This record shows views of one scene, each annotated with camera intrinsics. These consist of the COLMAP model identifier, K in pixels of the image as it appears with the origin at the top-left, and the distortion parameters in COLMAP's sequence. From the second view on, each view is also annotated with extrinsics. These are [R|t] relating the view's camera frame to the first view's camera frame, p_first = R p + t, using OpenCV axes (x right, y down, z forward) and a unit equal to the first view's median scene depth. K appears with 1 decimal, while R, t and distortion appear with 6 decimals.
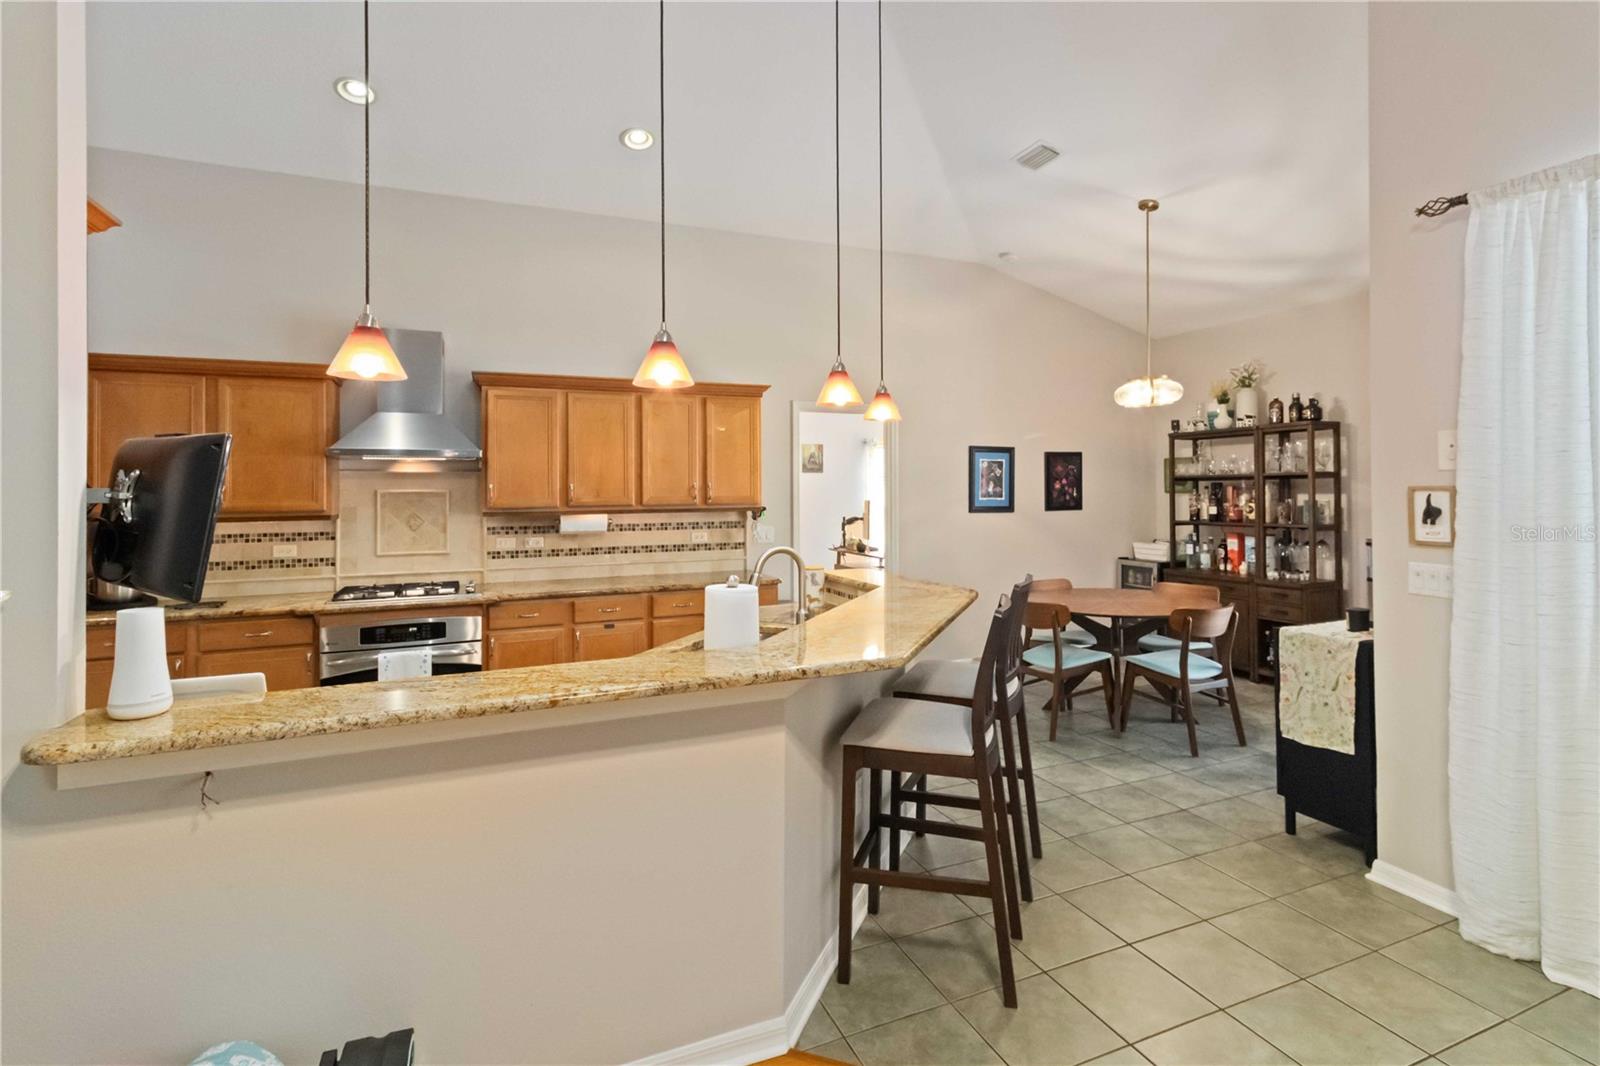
lens RADIAL K [[770.8, 0, 788.4], [0, 770.8, 482.0], [0, 0, 1]] dist [0.001151, 0.001485]
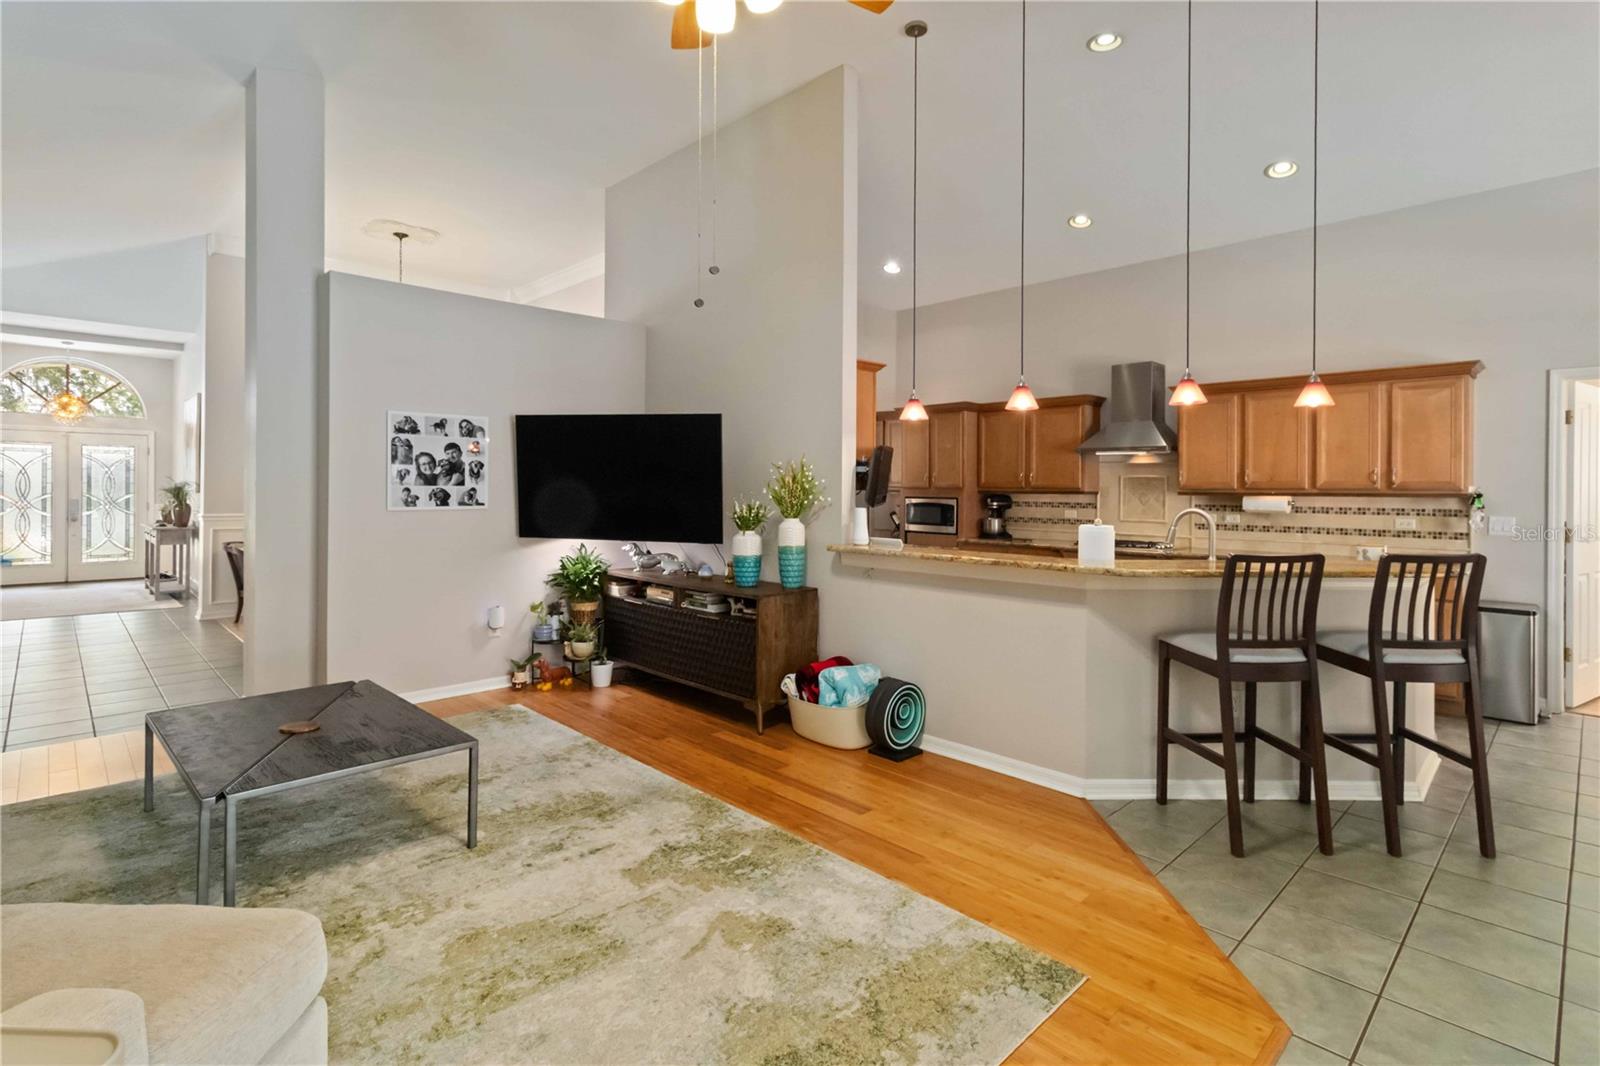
lens RADIAL K [[770.8, 0, 805.5], [0, 770.8, 484.2], [0, 0, 1]] dist [0.001151, 0.001485]
pose [[0.359495, 0.005627, -0.933130, 0.567703], [-0.003633, 0.999983, 0.004631, 0.020872], [0.933140, 0.001725, 0.359509, -0.068880]]
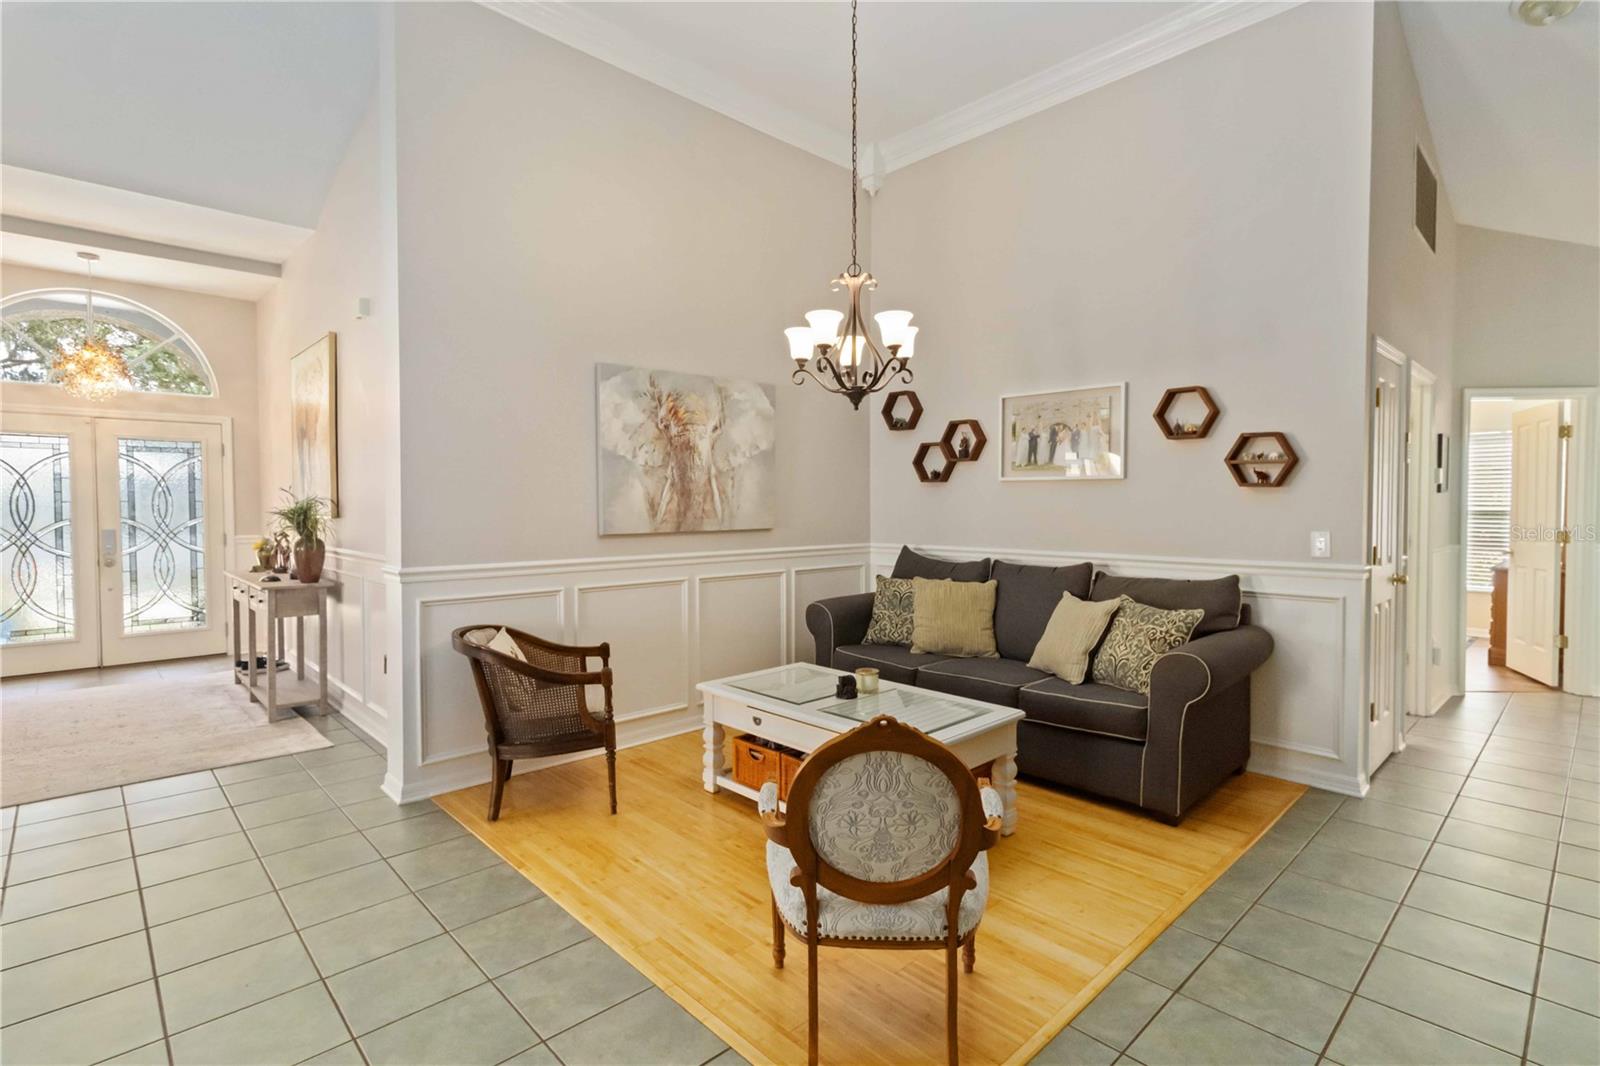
lens RADIAL K [[770.8, 0, 809.0], [0, 770.8, 523.3], [0, 0, 1]] dist [0.001151, 0.001485]
pose [[0.343660, 0.031873, -0.938553, -0.574485], [0.004153, 0.999363, 0.035458, 0.030555], [0.939085, -0.016083, 0.343309, -0.546019]]
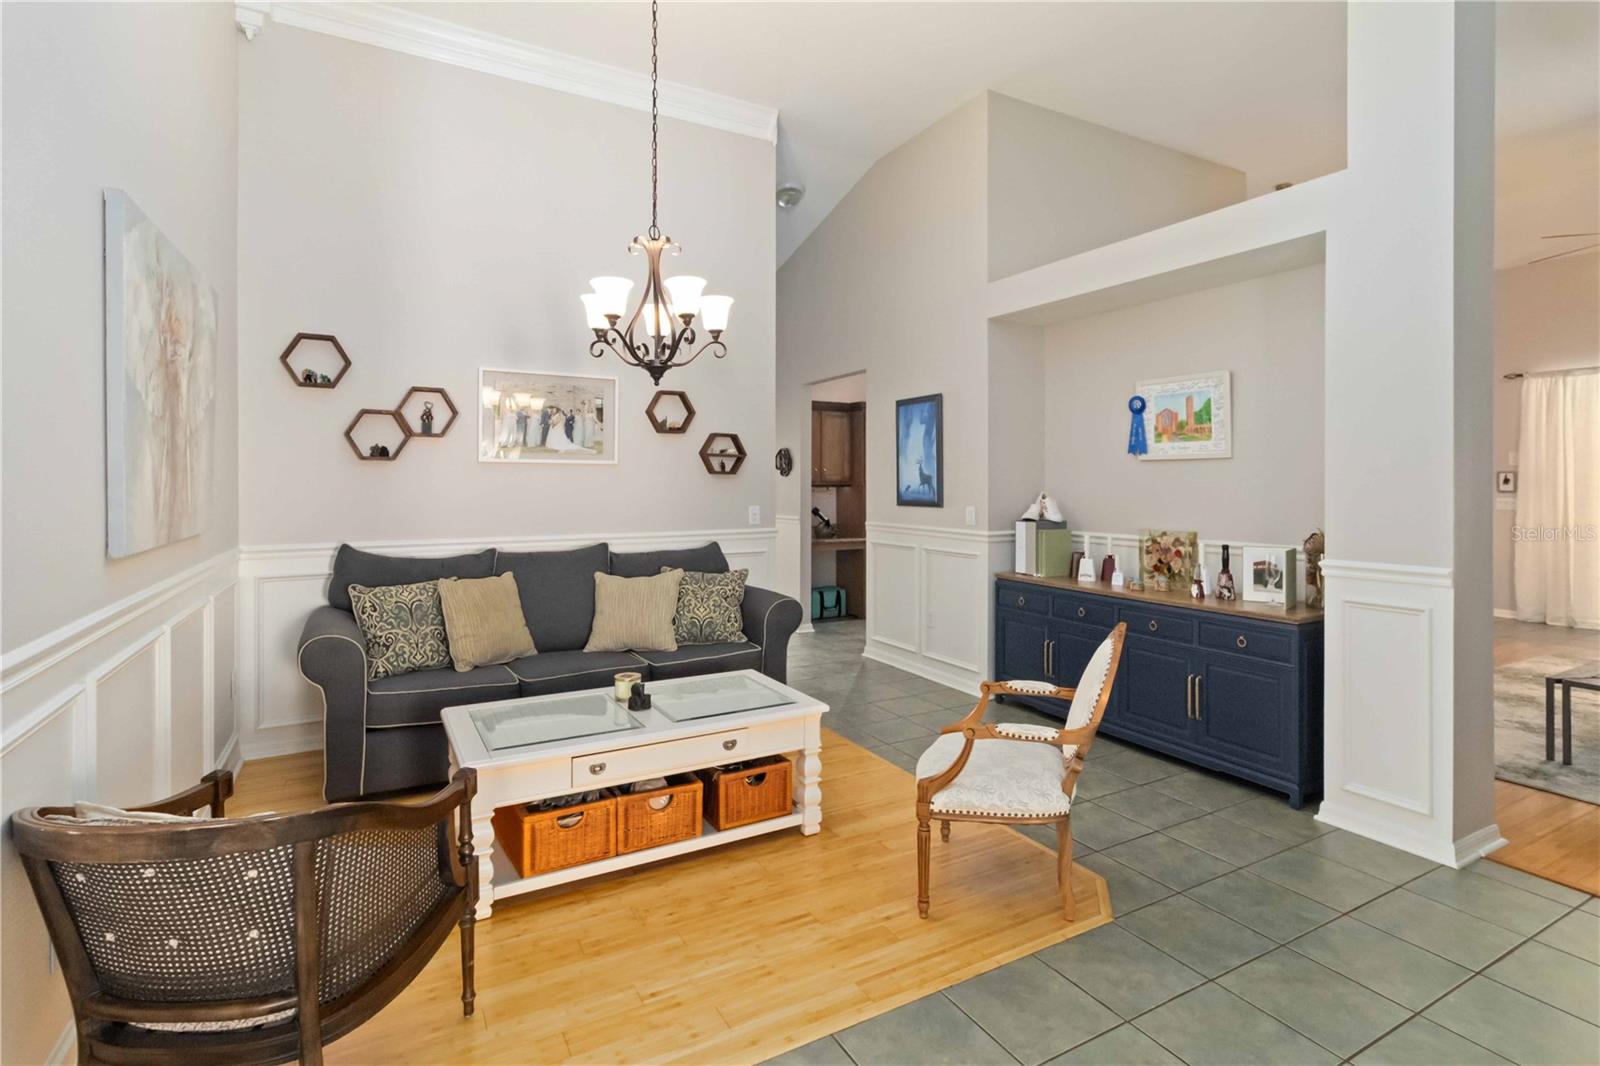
lens RADIAL K [[770.8, 0, 823.3], [0, 770.8, 484.0], [0, 0, 1]] dist [0.001151, 0.001485]
pose [[0.995049, 0.006563, 0.099170, -1.044958], [-0.007037, 0.999965, 0.004436, 0.030543], [-0.099138, -0.005112, 0.995061, -0.847320]]
